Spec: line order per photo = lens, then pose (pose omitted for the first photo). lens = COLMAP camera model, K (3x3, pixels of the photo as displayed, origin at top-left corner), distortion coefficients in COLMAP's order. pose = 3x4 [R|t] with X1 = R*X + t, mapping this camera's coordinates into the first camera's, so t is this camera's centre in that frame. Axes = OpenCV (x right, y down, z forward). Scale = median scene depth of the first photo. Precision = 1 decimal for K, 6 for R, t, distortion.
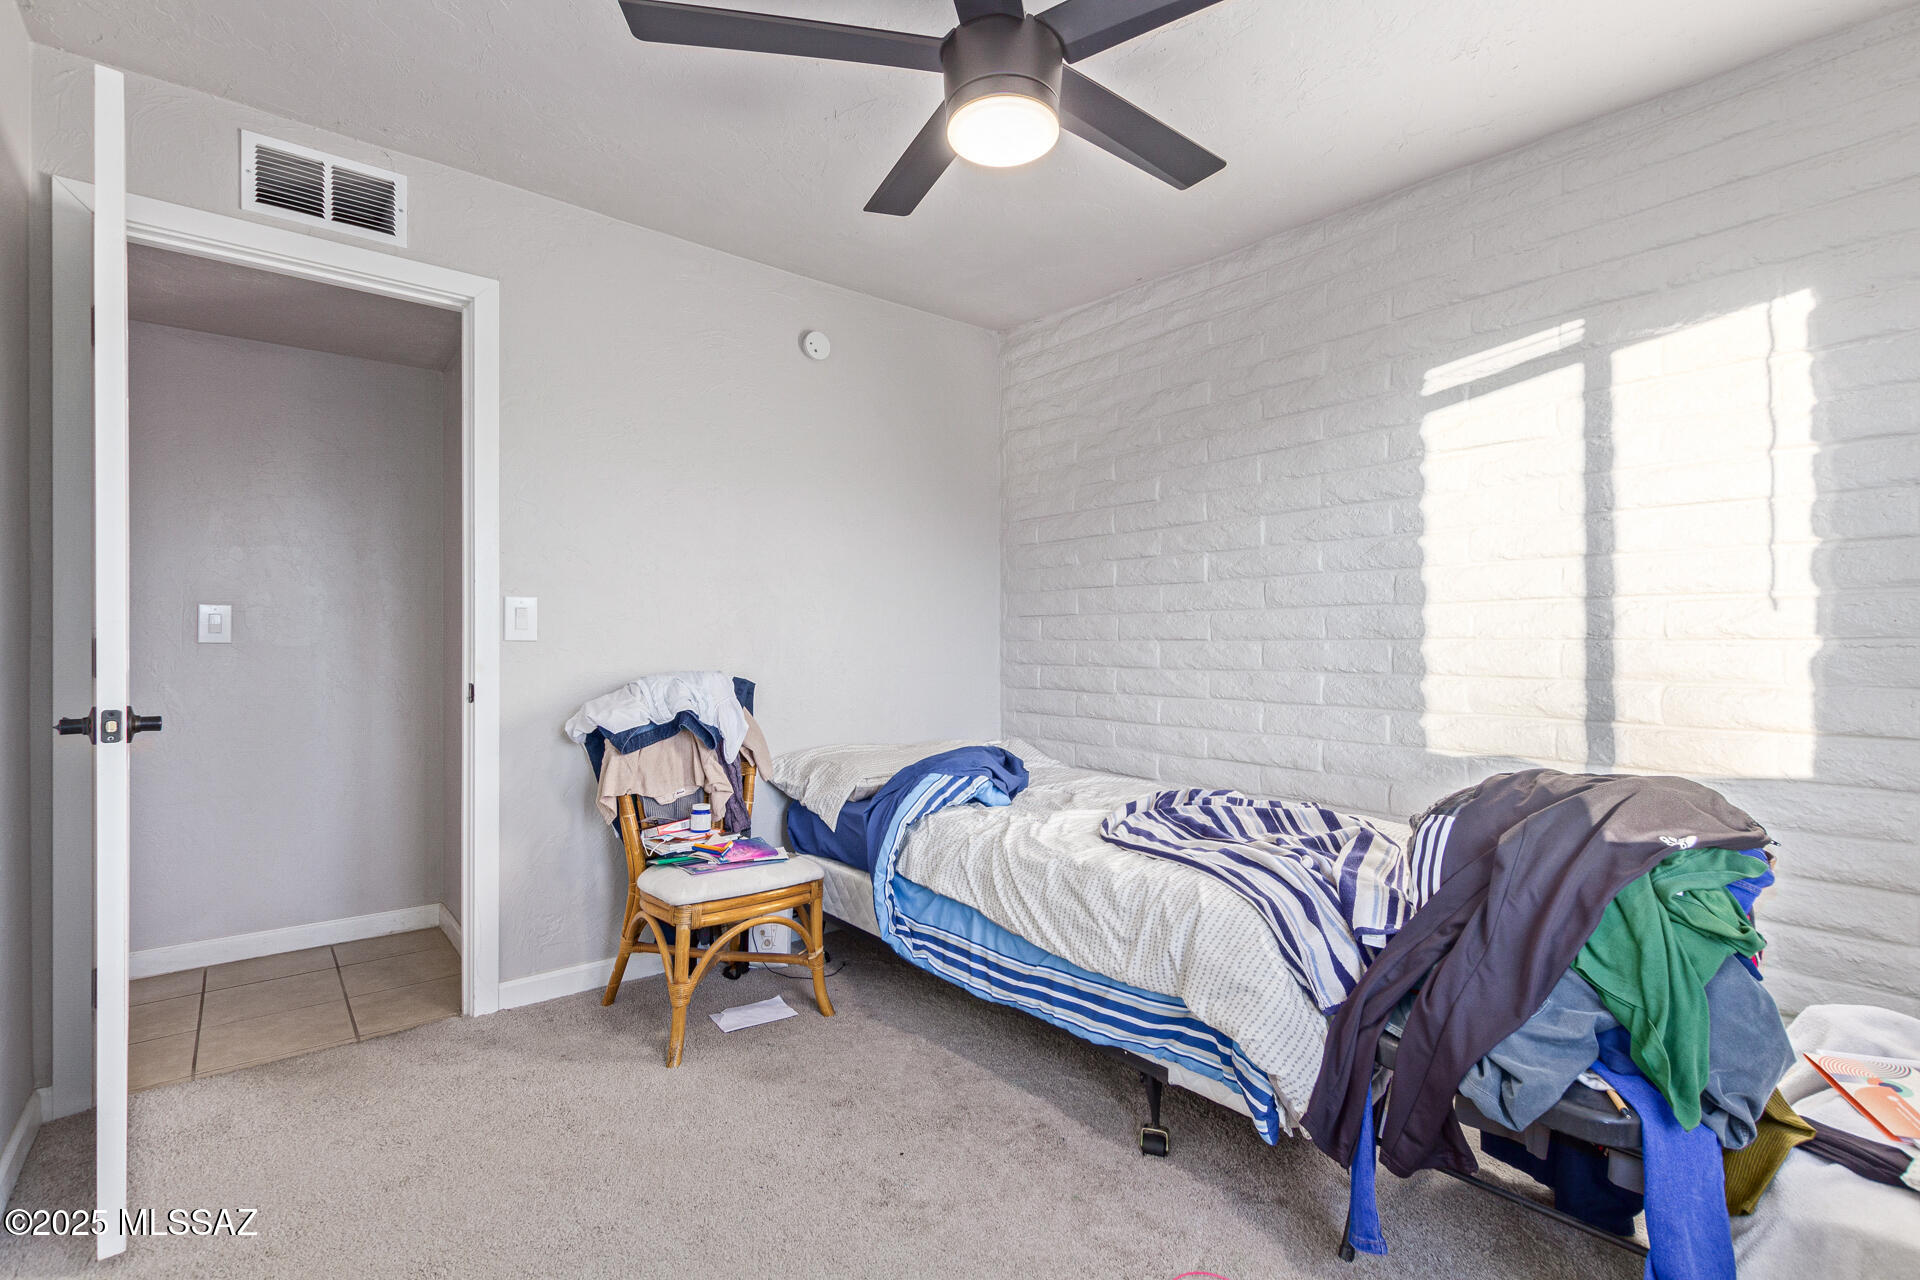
lens RADIAL K [[865.5, 0, 960.0], [0, 865.5, 640.0], [0, 0, 1]] dist [0.000448, -0.000074]
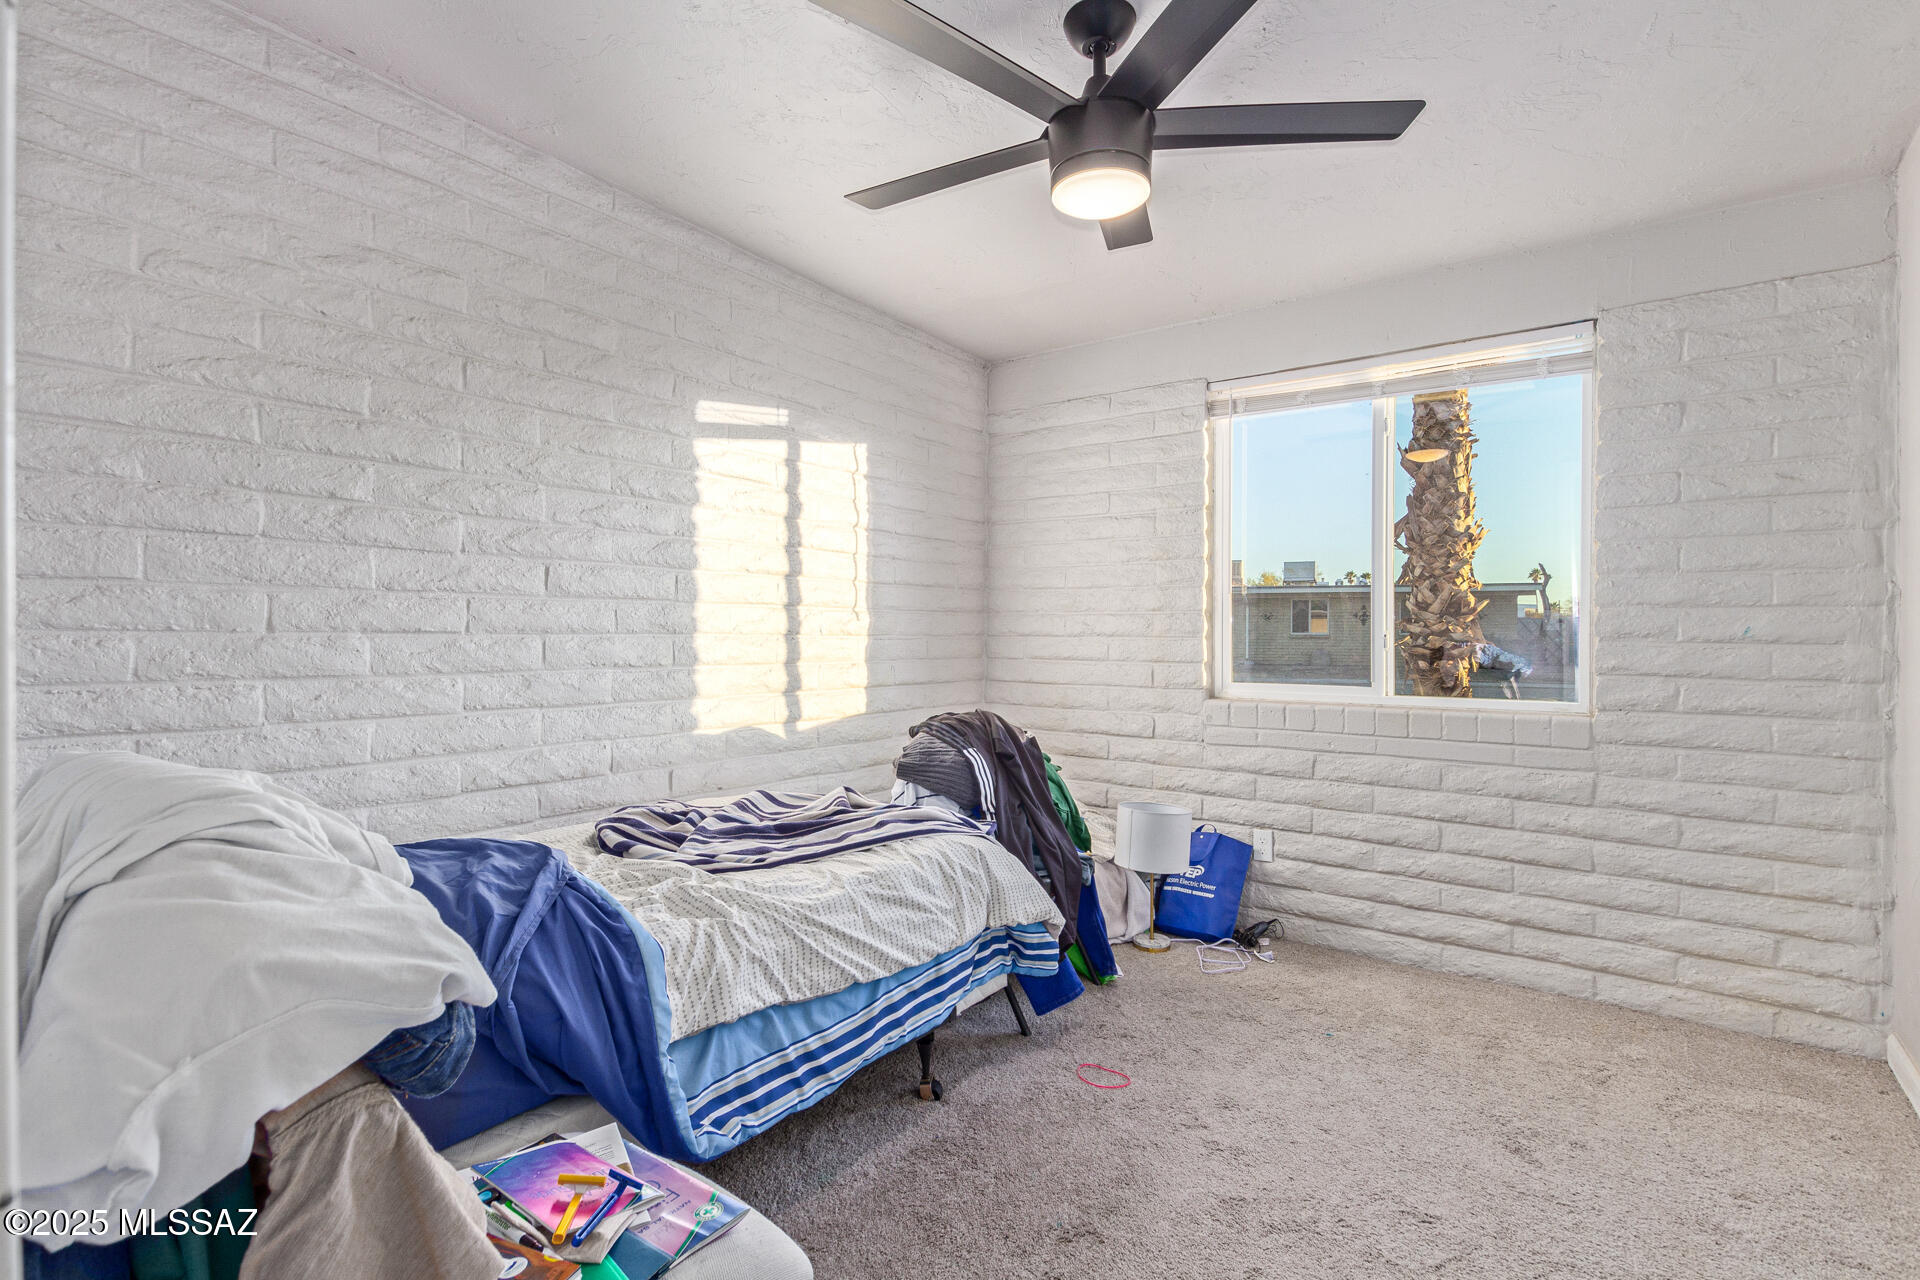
lens RADIAL K [[906.4, 0, 960.0], [0, 906.4, 640.0], [0, 0, 1]] dist [0.002387, 0.000411]
pose [[-0.236887, -0.002701, 0.971534, -0.652737], [-0.005812, 0.999982, 0.001363, 0.003046], [-0.971520, -0.005324, -0.236898, 0.892039]]
